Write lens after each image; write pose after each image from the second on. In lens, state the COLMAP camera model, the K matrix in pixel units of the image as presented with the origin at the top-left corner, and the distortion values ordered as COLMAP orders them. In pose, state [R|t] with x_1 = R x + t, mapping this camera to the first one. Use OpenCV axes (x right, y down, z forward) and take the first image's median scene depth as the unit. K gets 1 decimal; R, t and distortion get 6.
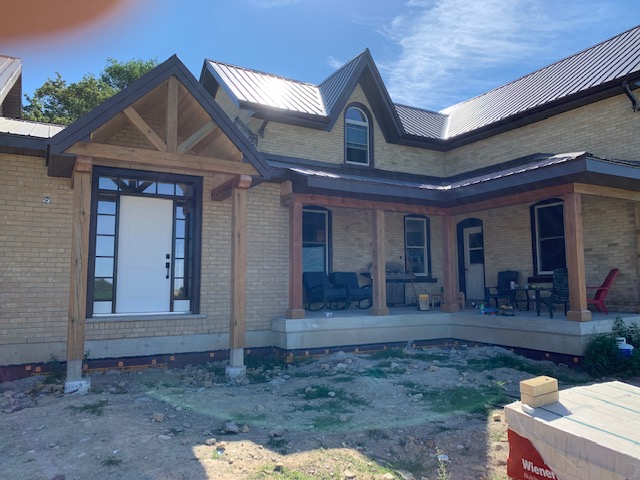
lens RADIAL K [[484.9, 0, 336.0], [0, 484.9, 233.7], [0, 0, 1]] dist [0.031600, -0.006085]
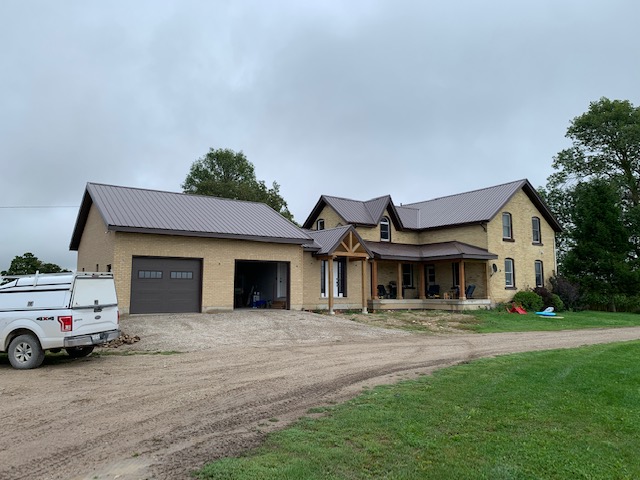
lens RADIAL K [[484.9, 0, 320.2], [0, 484.9, 239.0], [0, 0, 1]] dist [0.031600, -0.006085]
pose [[0.997834, 0.014813, 0.064087, -0.546323], [-0.014380, 0.999871, -0.007215, -0.159652], [-0.064185, 0.006278, 0.997918, -1.778340]]
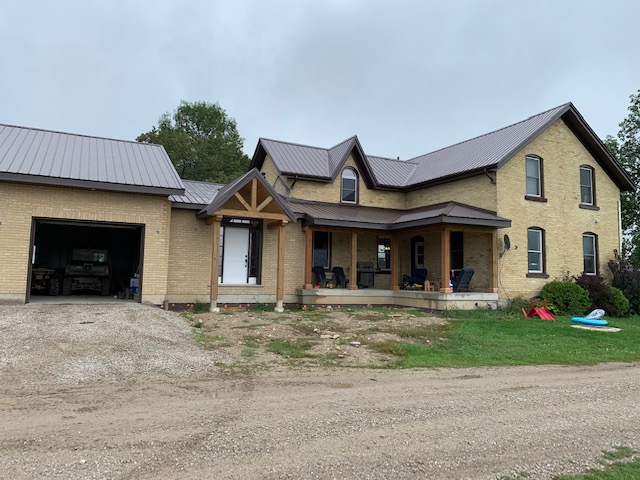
lens RADIAL K [[484.9, 0, 322.6], [0, 484.9, 225.7], [0, 0, 1]] dist [0.031600, -0.006085]
pose [[0.996544, 0.020825, -0.080419, 0.111986], [-0.021483, 0.999742, -0.007328, -0.061174], [0.080246, 0.009030, 0.996734, -0.834145]]
